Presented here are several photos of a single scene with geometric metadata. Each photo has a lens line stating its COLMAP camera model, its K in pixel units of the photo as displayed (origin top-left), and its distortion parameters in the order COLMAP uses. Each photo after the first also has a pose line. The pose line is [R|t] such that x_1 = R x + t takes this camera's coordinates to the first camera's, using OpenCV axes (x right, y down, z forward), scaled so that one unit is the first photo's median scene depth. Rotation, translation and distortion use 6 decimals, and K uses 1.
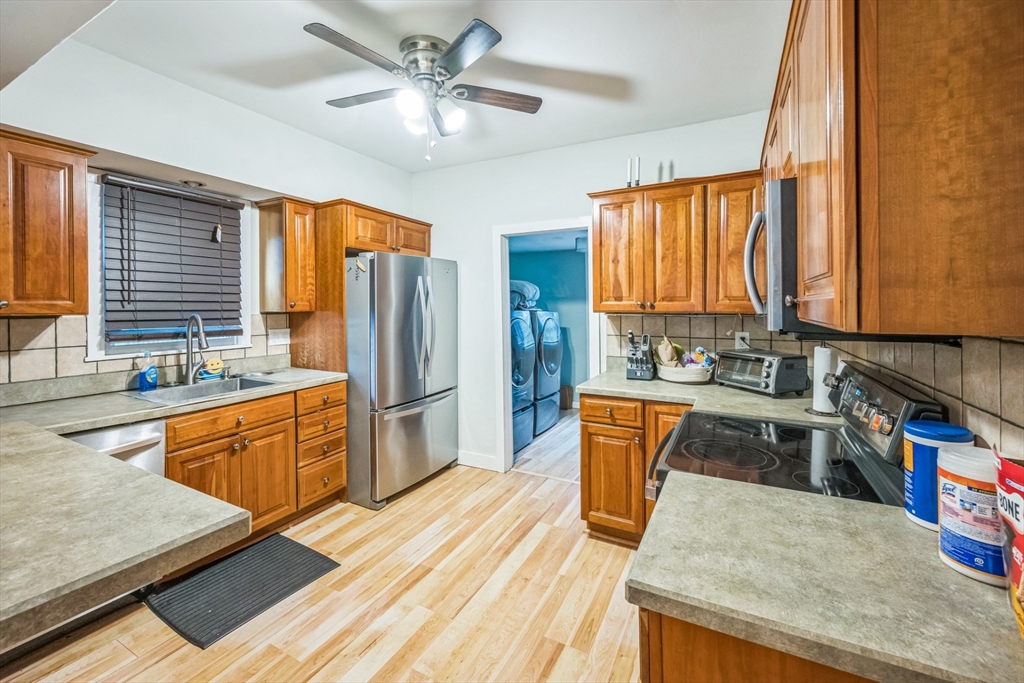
lens RADIAL K [[411.7, 0, 514.3], [0, 411.7, 314.3], [0, 0, 1]] dist [-0.000776, 0.000124]
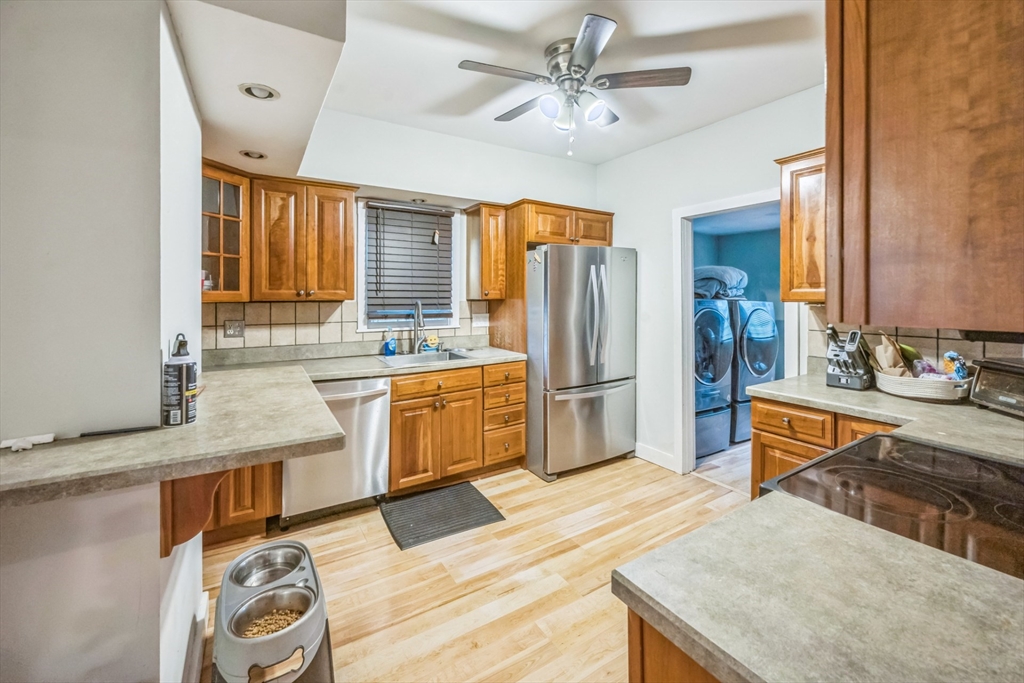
lens RADIAL K [[413.8, 0, 514.9], [0, 413.8, 304.5], [0, 0, 1]] dist [-0.000676, -0.000033]
pose [[0.869870, 0.011951, -0.493136, 0.194743], [-0.010715, 0.999928, 0.005332, 0.003213], [0.493165, 0.000646, 0.869936, 0.008779]]
